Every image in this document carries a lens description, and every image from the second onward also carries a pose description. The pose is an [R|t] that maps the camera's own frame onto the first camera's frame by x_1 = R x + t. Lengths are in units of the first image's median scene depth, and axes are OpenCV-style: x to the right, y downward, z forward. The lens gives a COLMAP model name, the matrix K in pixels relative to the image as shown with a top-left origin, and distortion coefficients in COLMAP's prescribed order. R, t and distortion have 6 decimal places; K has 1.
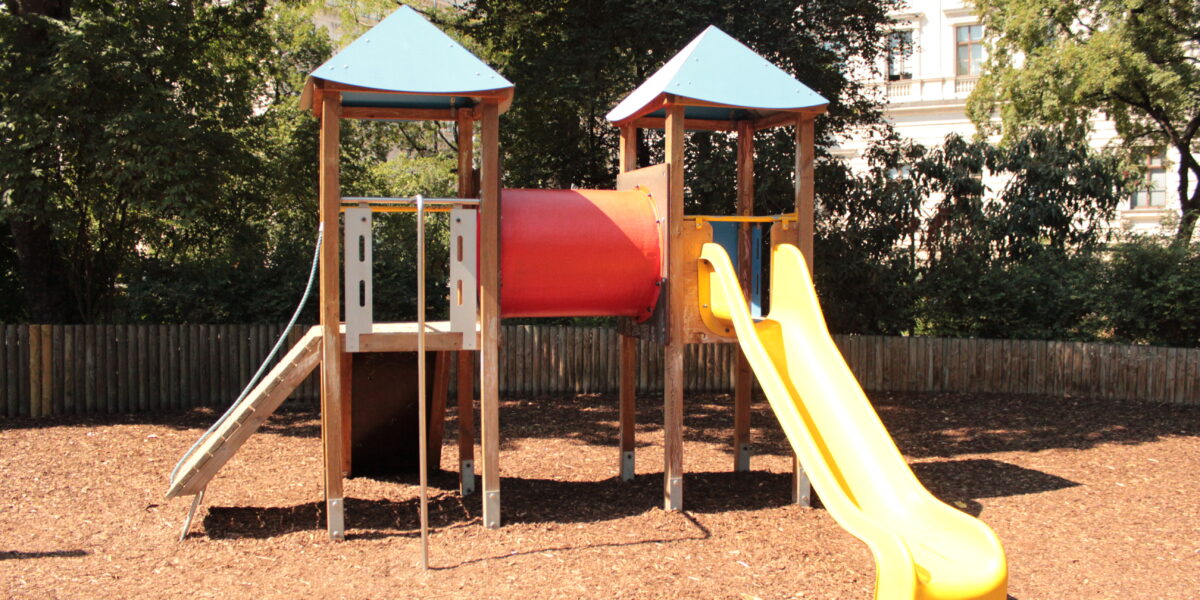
lens RADIAL K [[1014.8, 0, 600.2], [0, 1014.8, 298.8], [0, 0, 1]] dist [-0.093946, 0.023786]
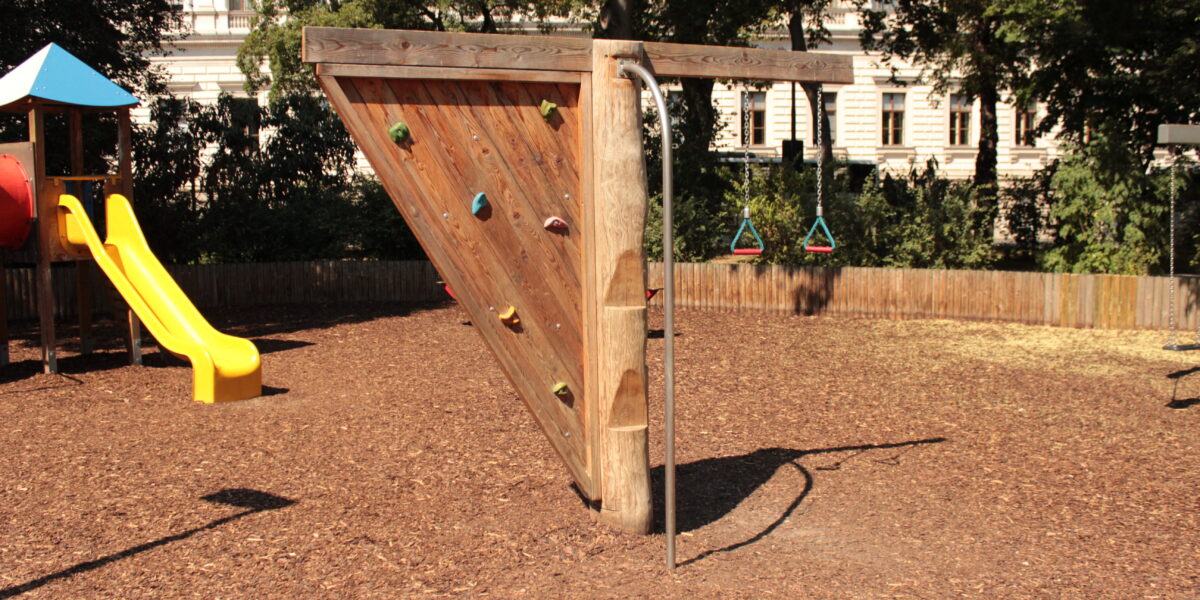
lens RADIAL K [[1088.4, 0, 602.1], [0, 1088.4, 300.9], [0, 0, 1]] dist [-0.097667, 0.000000]
pose [[0.786114, -0.073066, 0.613747, -0.095889], [0.039632, 0.996903, 0.067919, 0.010816], [-0.616809, -0.029068, 0.786576, -0.293500]]
